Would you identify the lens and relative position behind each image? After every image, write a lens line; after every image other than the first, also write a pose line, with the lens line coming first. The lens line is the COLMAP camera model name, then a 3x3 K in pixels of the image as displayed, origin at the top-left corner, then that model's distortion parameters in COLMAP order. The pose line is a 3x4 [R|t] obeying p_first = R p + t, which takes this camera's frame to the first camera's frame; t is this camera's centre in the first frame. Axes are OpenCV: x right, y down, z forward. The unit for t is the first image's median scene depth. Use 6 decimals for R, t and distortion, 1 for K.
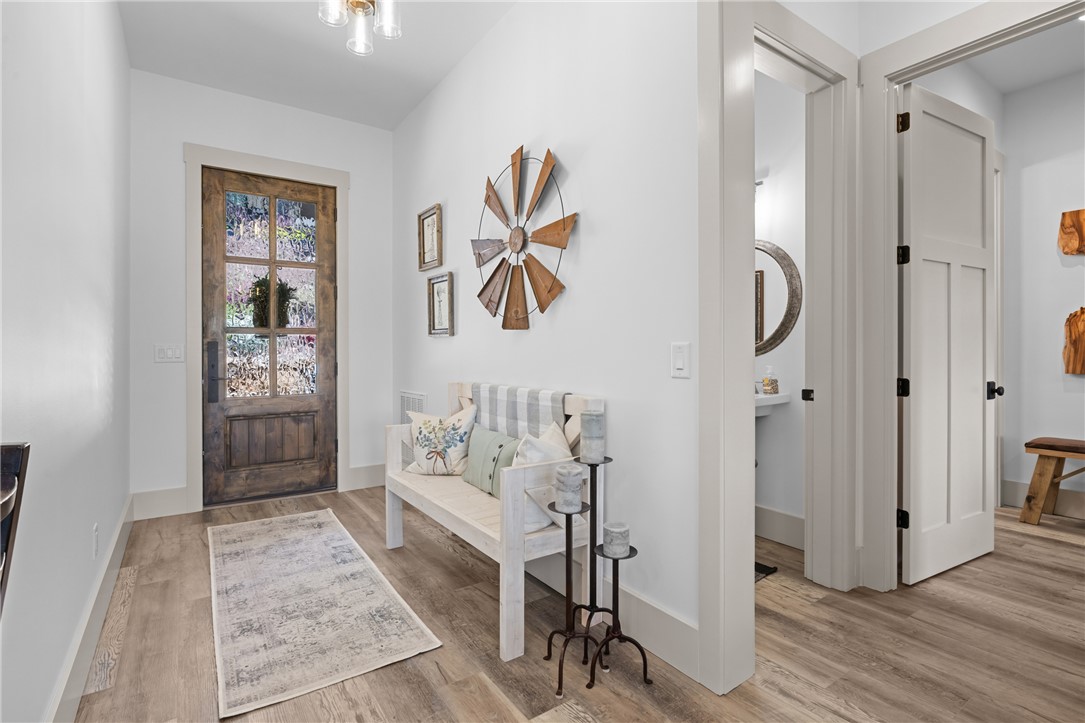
lens RADIAL K [[514.0, 0, 540.0], [0, 514.0, 352.1], [0, 0, 1]] dist [-0.016306, 0.000309]
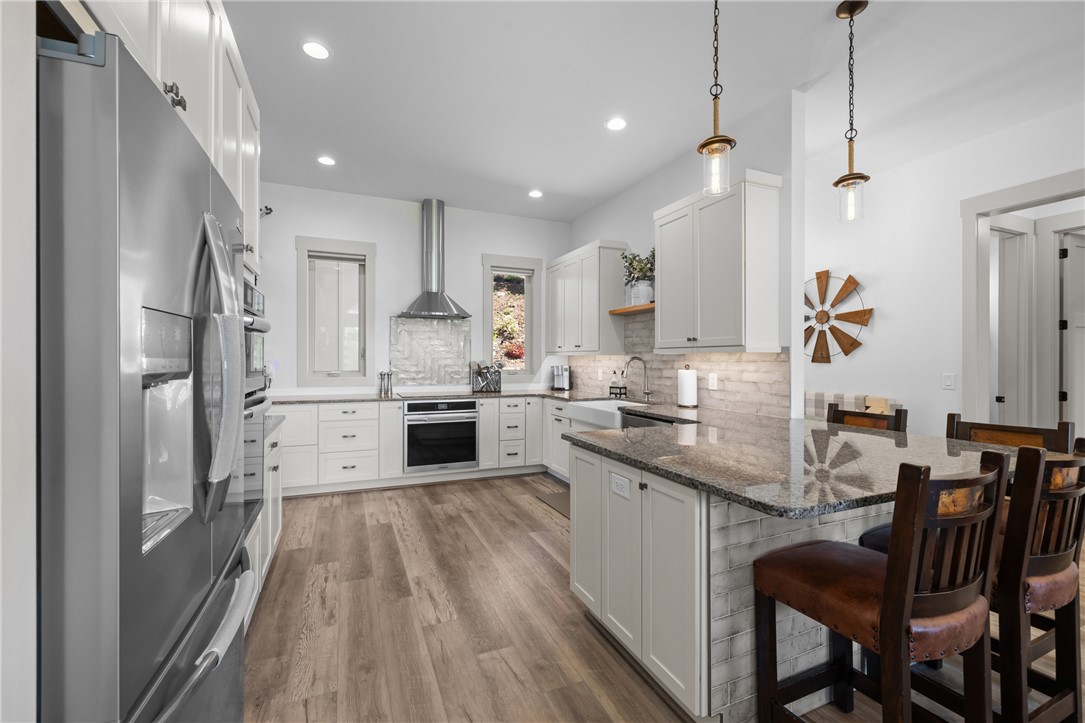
lens RADIAL K [[457.2, 0, 540.7], [0, 457.2, 358.2], [0, 0, 1]] dist [-0.000880, -0.000344]
pose [[0.980513, 0.001953, -0.196446, -0.679642], [-0.003315, 0.999973, -0.006602, -0.042661], [0.196428, 0.007124, 0.980492, -0.825300]]
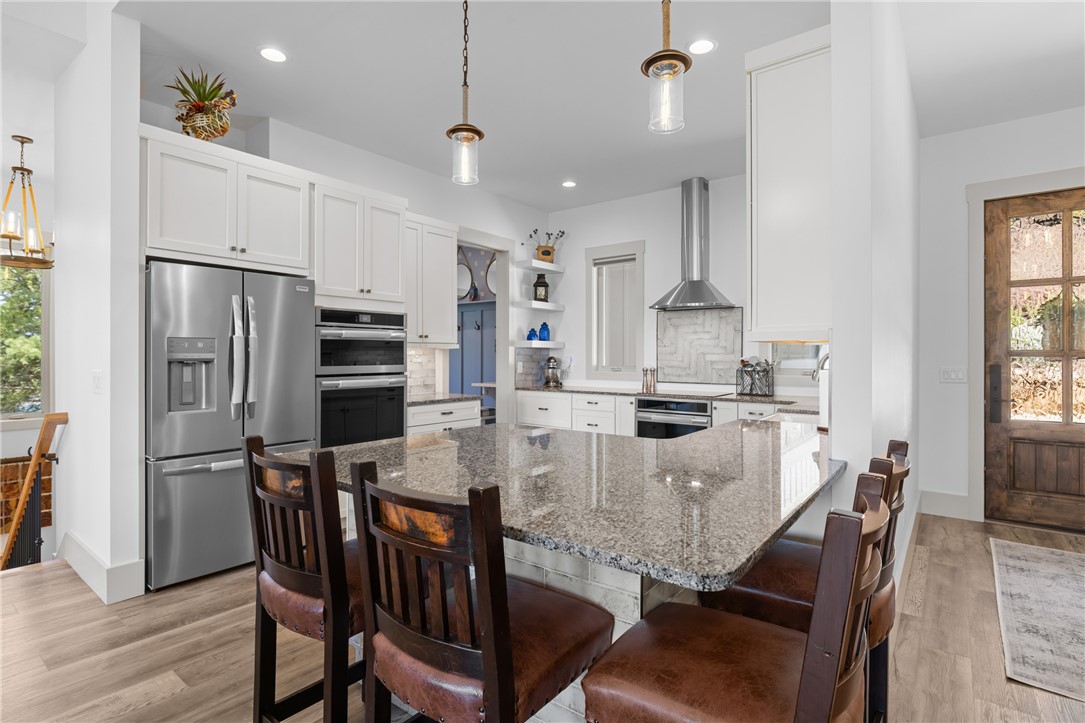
lens RADIAL K [[542.5, 0, 537.7], [0, 542.5, 355.2], [0, 0, 1]] dist [0.000947, 0.000410]
pose [[0.306462, 0.002174, -0.951880, 0.170946], [-0.004044, 0.999991, 0.000982, -0.047250], [0.951874, 0.003549, 0.306468, -0.304947]]
